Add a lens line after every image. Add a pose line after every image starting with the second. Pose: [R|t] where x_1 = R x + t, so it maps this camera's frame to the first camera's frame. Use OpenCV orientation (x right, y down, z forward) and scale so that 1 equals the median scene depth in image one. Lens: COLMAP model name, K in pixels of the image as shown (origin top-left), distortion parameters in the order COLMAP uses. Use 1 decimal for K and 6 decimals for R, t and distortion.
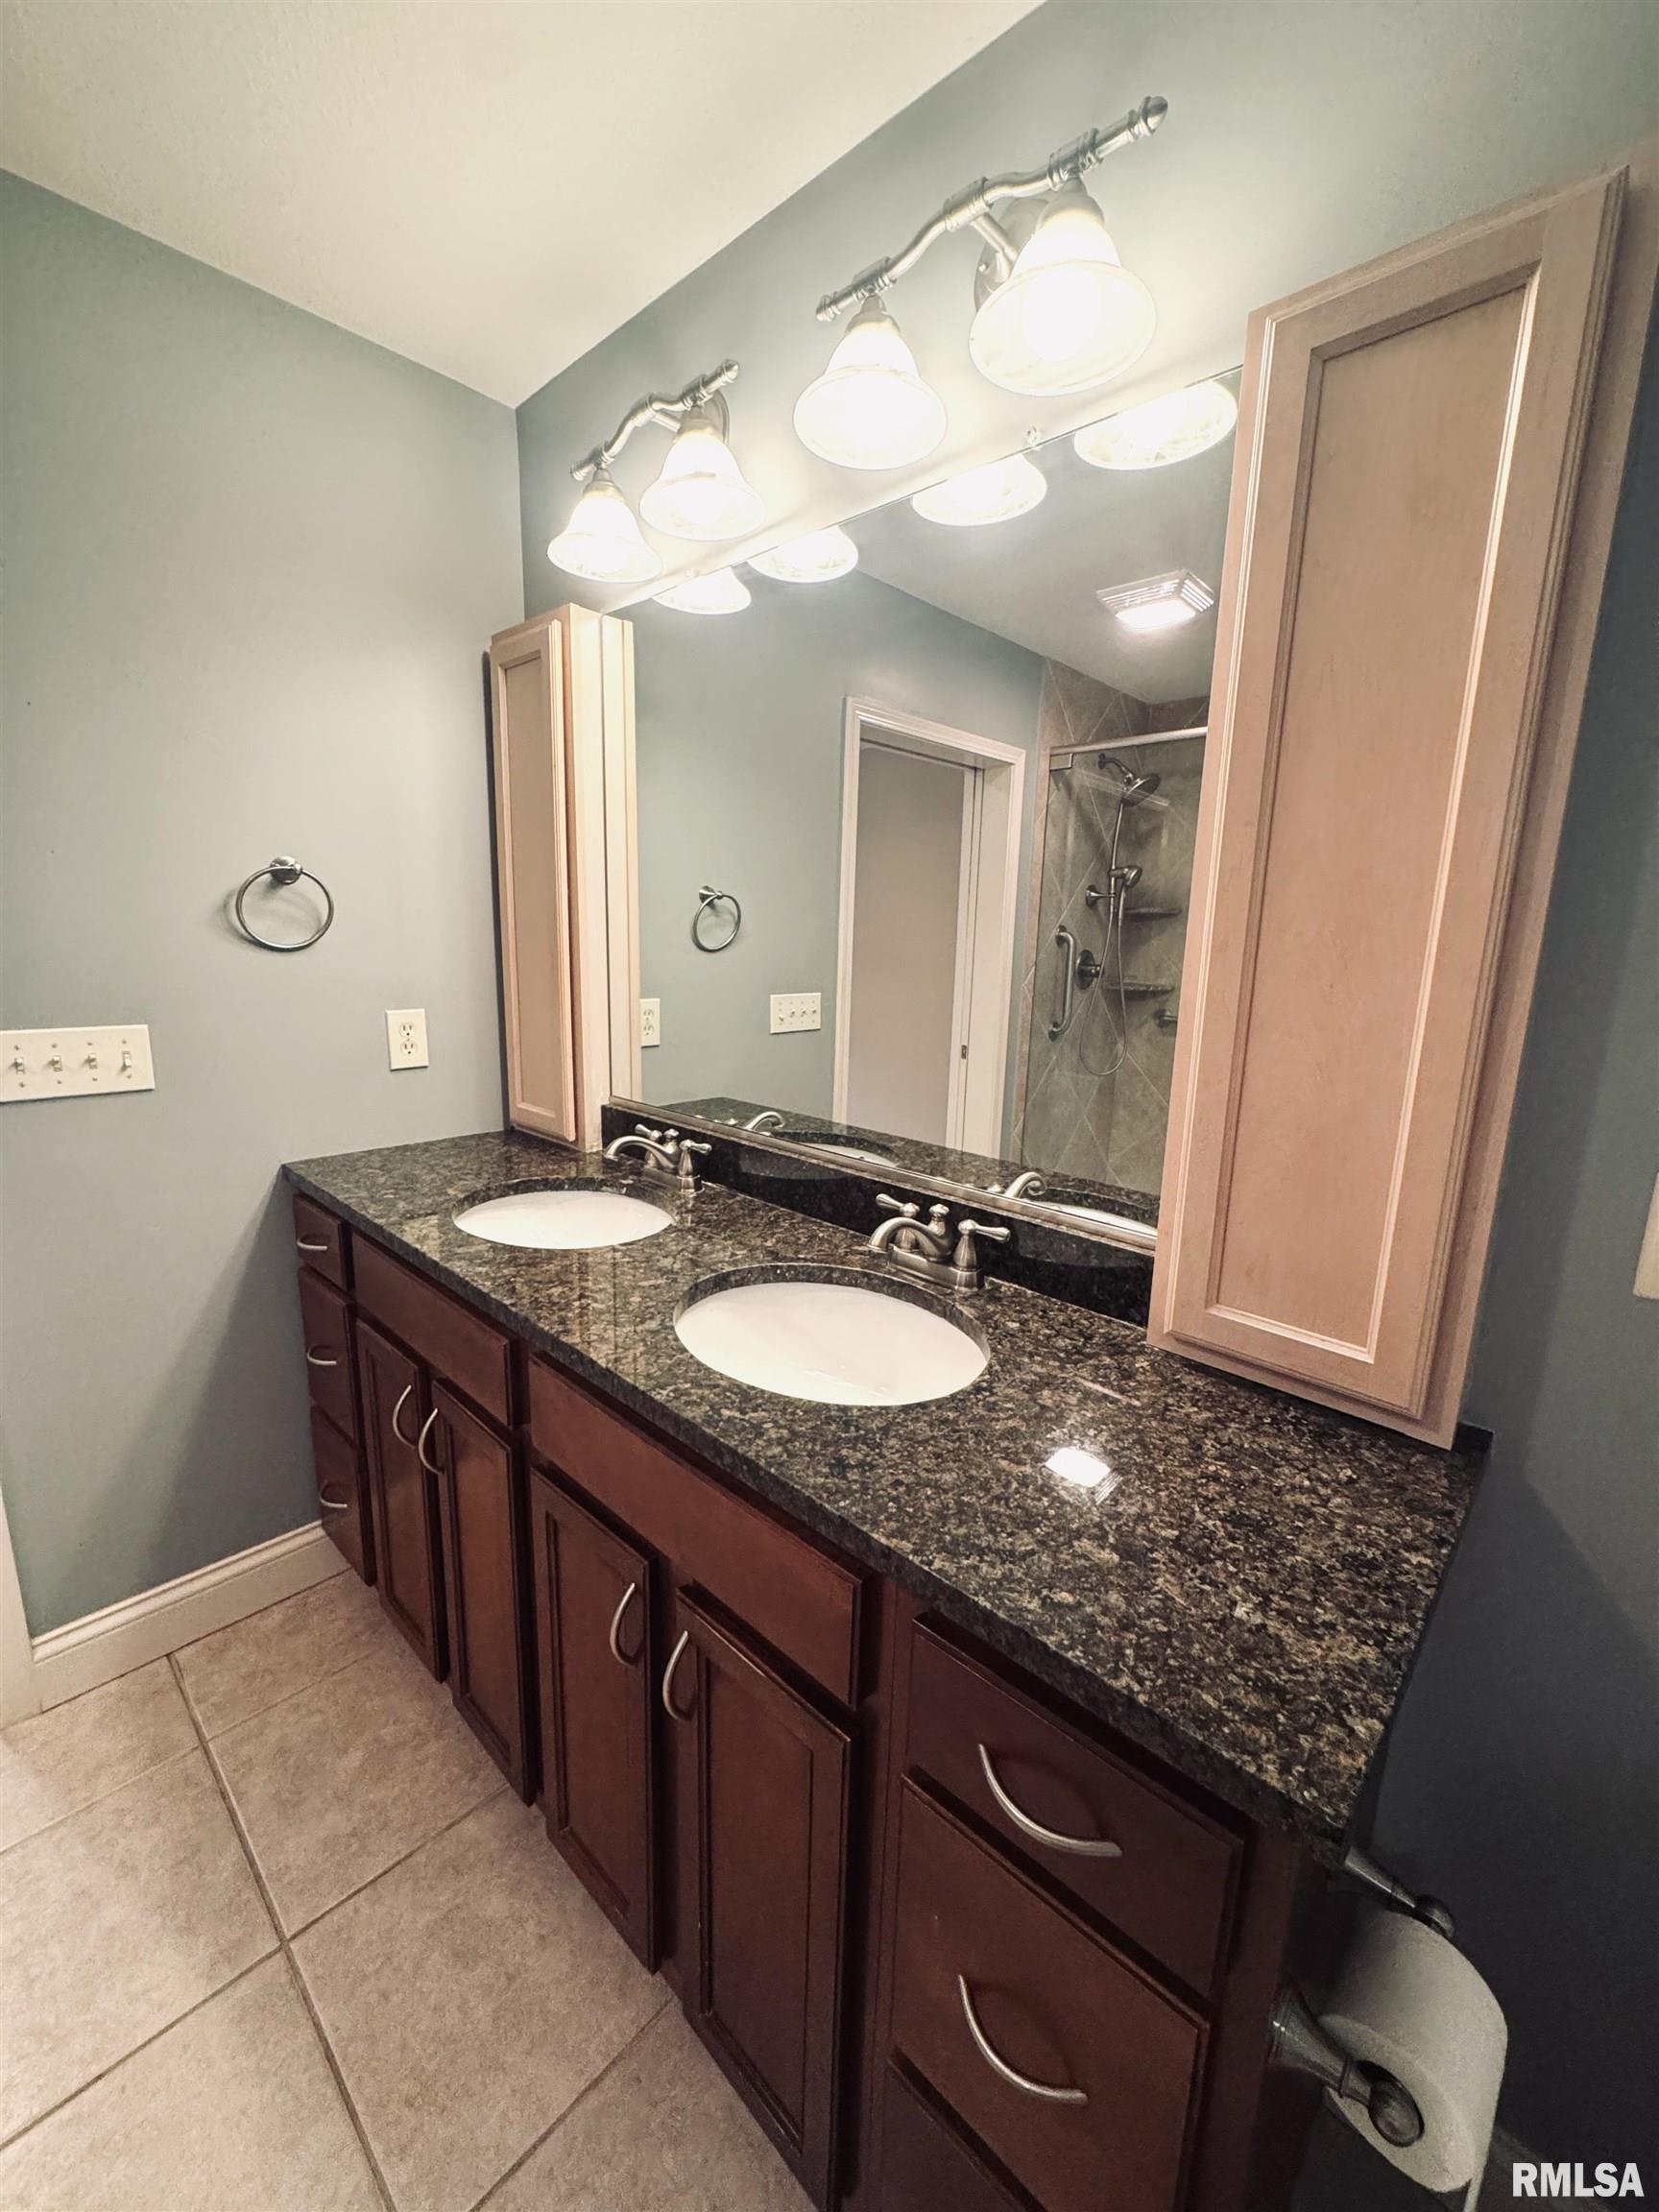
lens RADIAL K [[881.2, 0, 829.4], [0, 881.2, 1102.2], [0, 0, 1]] dist [-0.004918, 0.000710]
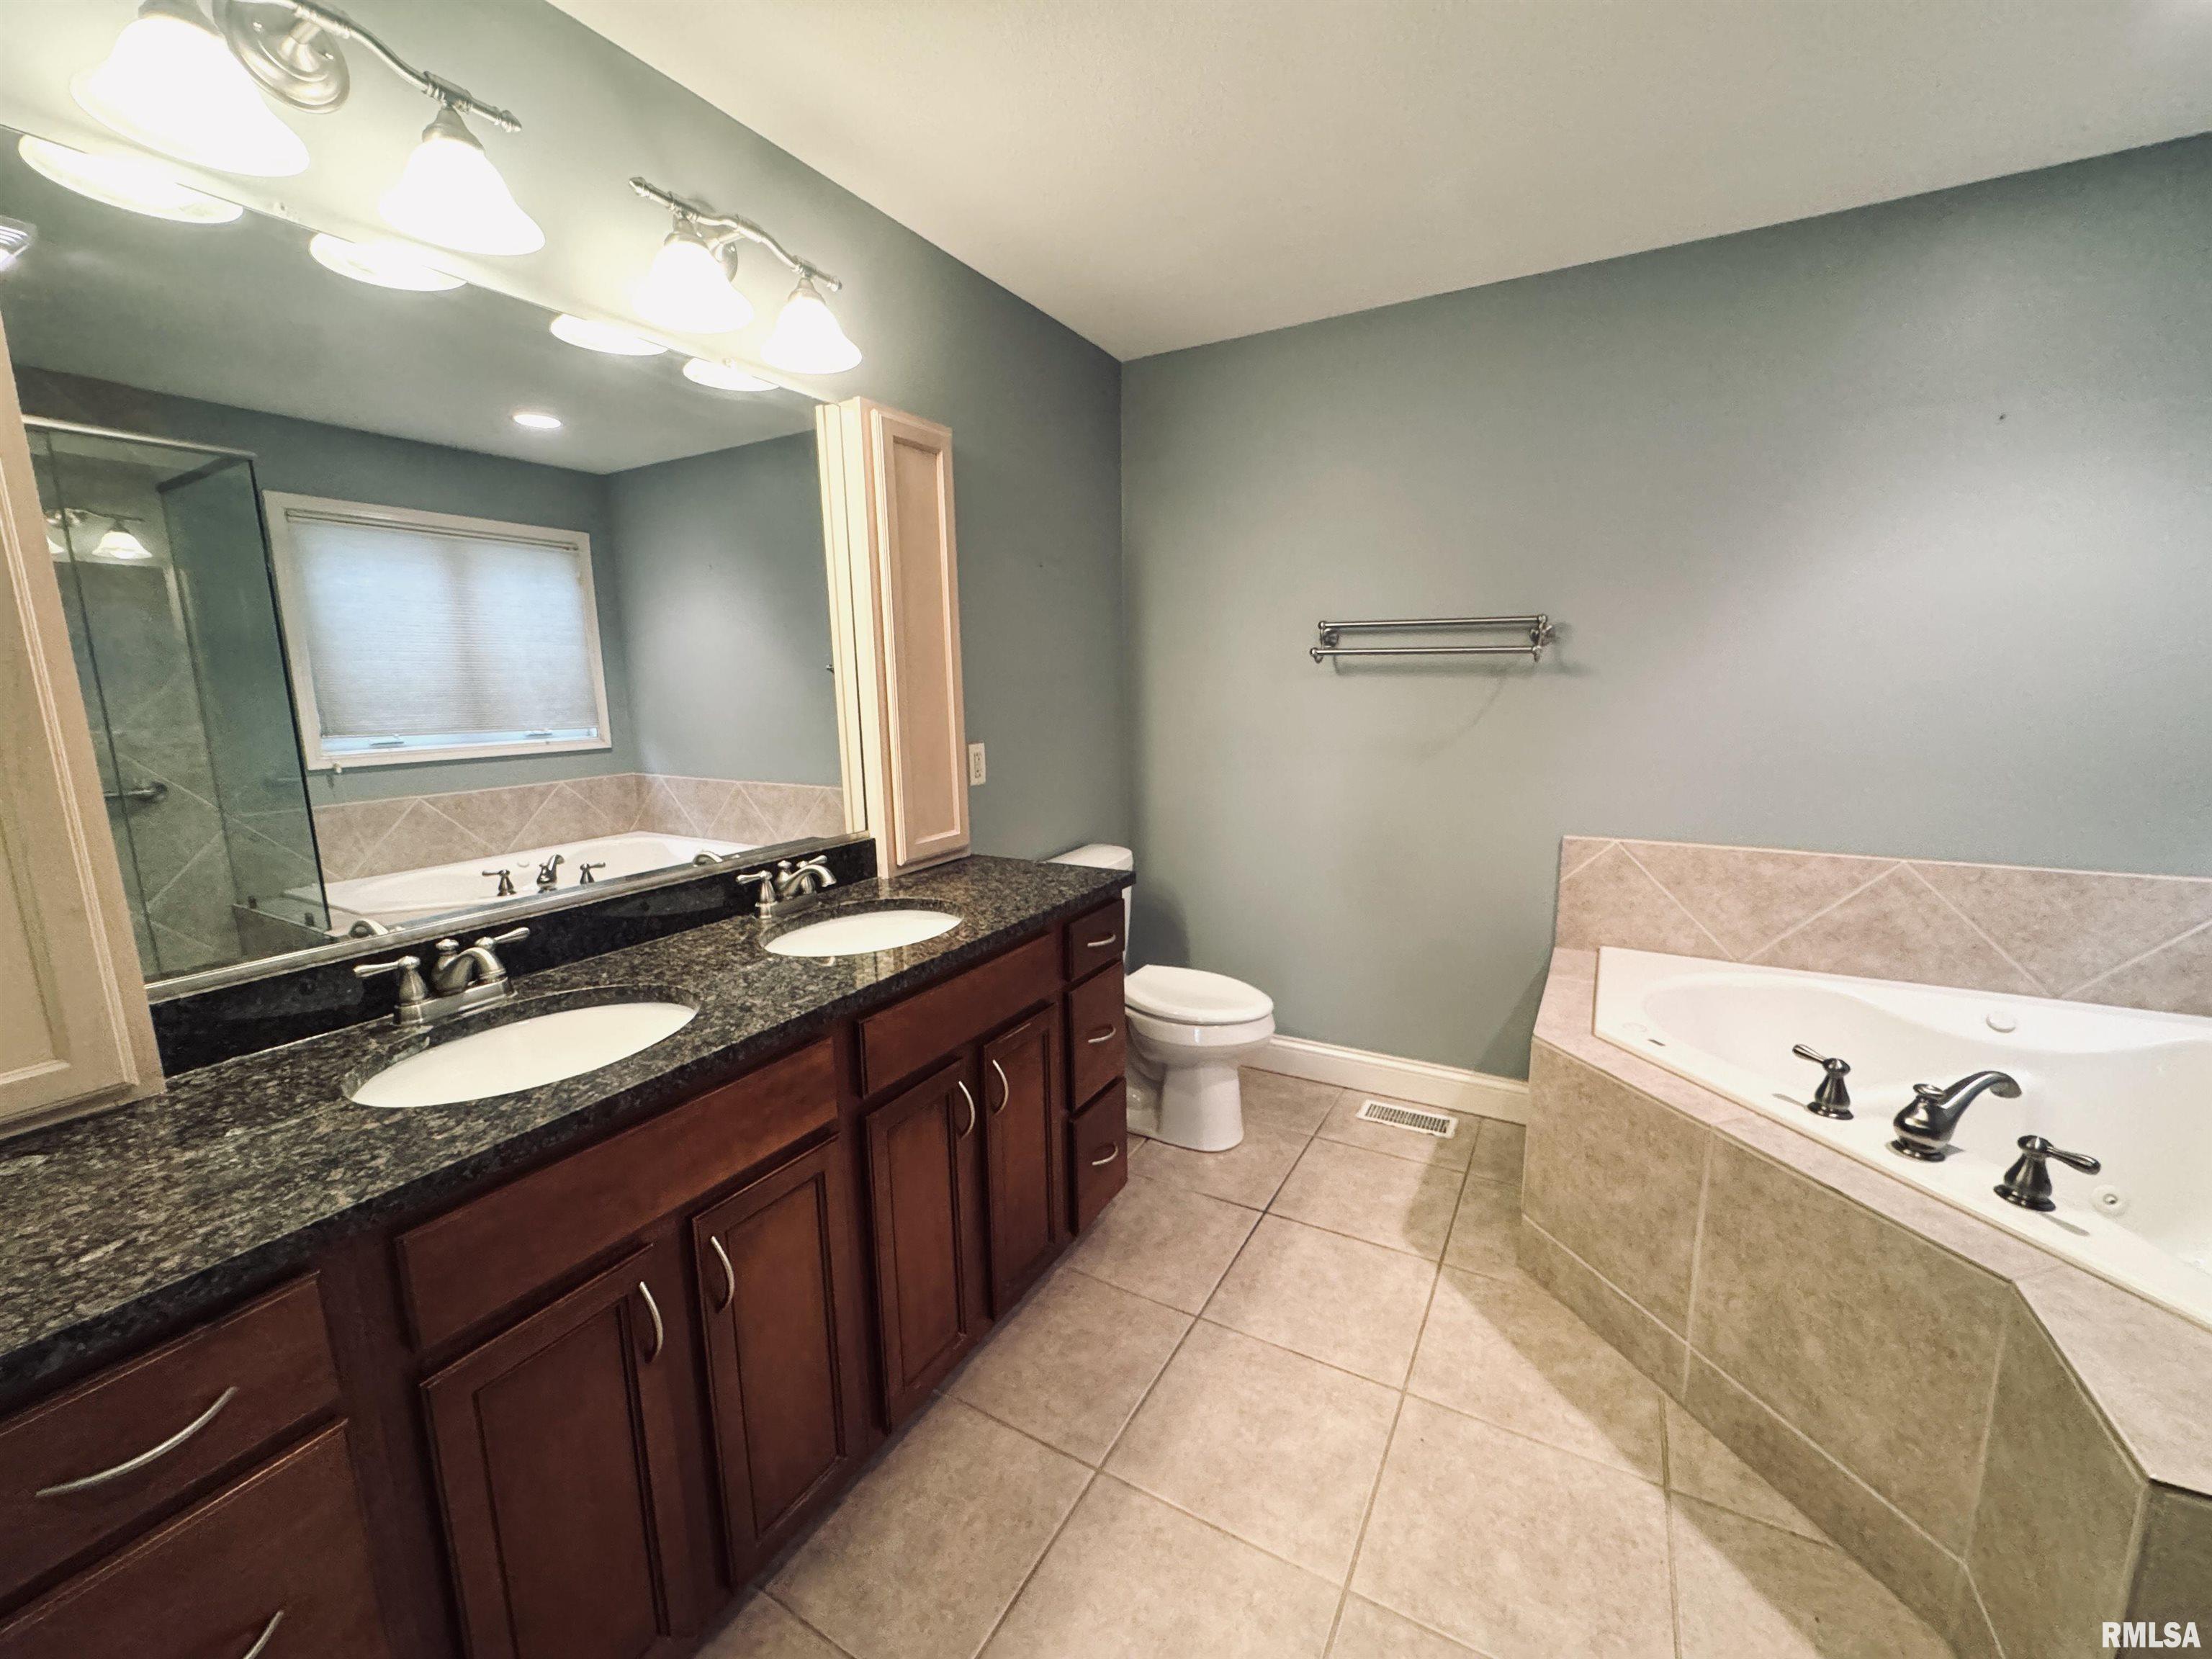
lens RADIAL K [[881.2, 0, 1105.6], [0, 881.2, 828.3], [0, 0, 1]] dist [-0.004918, 0.000710]
pose [[-0.235823, -0.187774, 0.953482, -1.153218], [0.198728, 0.951102, 0.236456, -0.145845], [-0.951260, 0.245245, -0.186976, 0.622391]]
